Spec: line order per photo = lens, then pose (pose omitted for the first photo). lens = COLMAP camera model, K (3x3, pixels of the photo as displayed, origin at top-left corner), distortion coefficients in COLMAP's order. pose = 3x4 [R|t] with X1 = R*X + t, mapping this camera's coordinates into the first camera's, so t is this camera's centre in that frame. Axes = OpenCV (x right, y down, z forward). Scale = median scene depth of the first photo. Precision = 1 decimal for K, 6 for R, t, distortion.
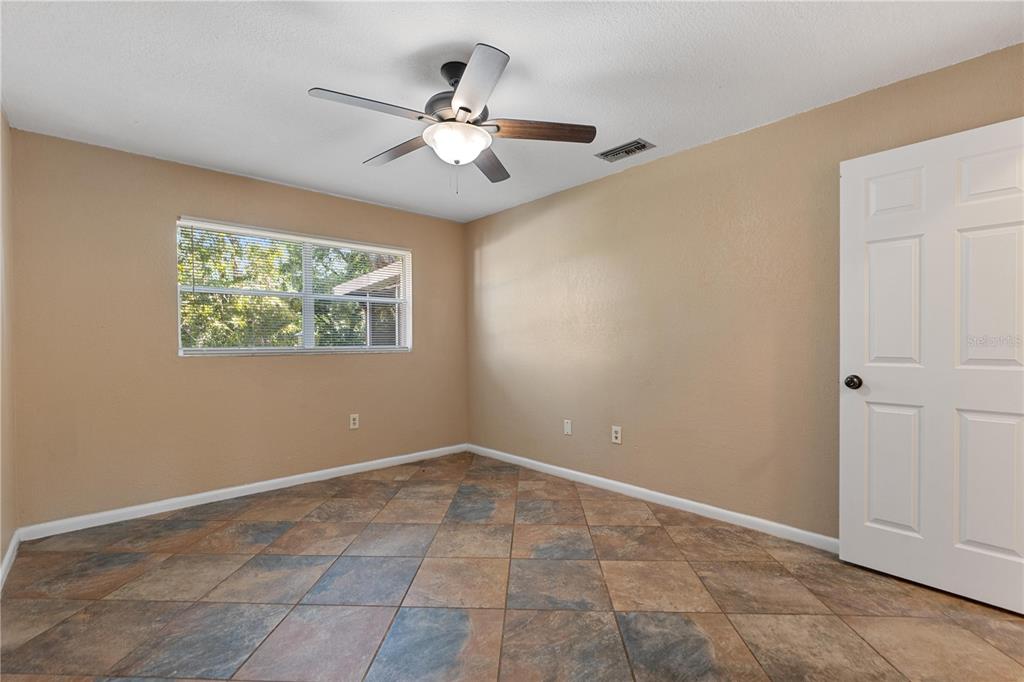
lens RADIAL K [[460.1, 0, 518.8], [0, 460.1, 346.4], [0, 0, 1]] dist [0.001435, 0.000518]
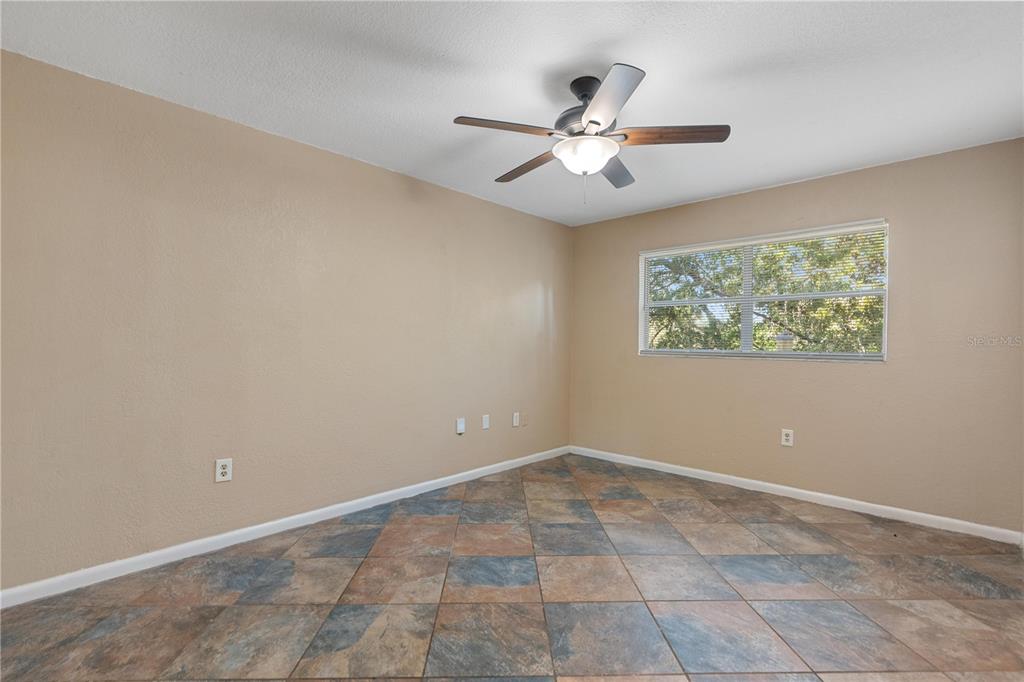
lens RADIAL K [[468.6, 0, 510.4], [0, 468.6, 349.5], [0, 0, 1]] dist [0.000651, 0.001027]
pose [[0.068607, 0.016150, -0.997513, 0.725864], [-0.020823, 0.999674, 0.014753, -0.009338], [0.997426, 0.019759, 0.068921, 0.606893]]
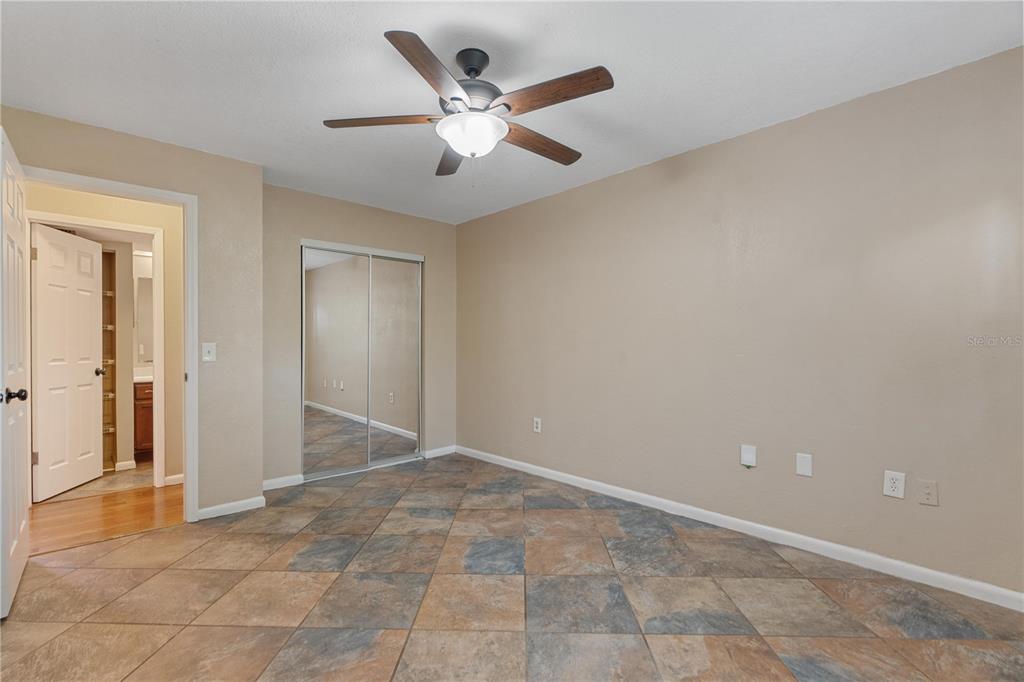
lens RADIAL K [[468.6, 0, 510.4], [0, 468.6, 349.5], [0, 0, 1]] dist [0.000651, 0.001027]
pose [[-0.999944, 0.010299, -0.002428, -0.163769], [0.010236, 0.999644, 0.024623, -0.015944], [0.002680, 0.024596, -0.999694, 1.560958]]
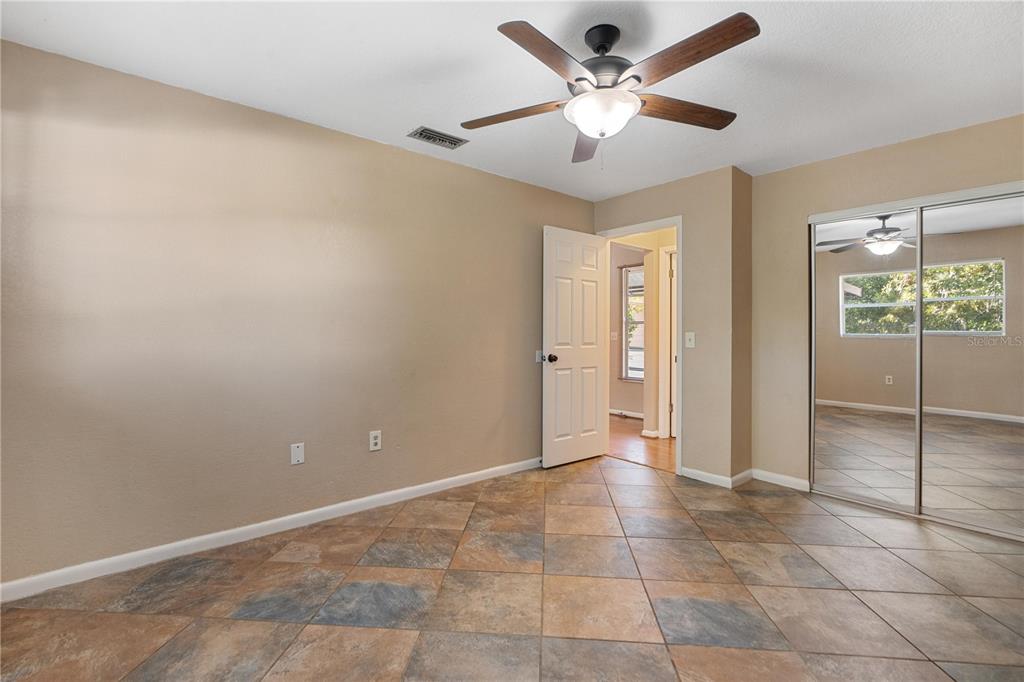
lens RADIAL K [[469.0, 0, 496.7], [0, 469.0, 327.3], [0, 0, 1]] dist [0.000092, 0.000141]
pose [[0.066762, 0.018467, 0.997598, -0.839051], [0.006271, 0.999801, -0.018927, -0.004009], [-0.997749, 0.007520, 0.066633, 0.908607]]
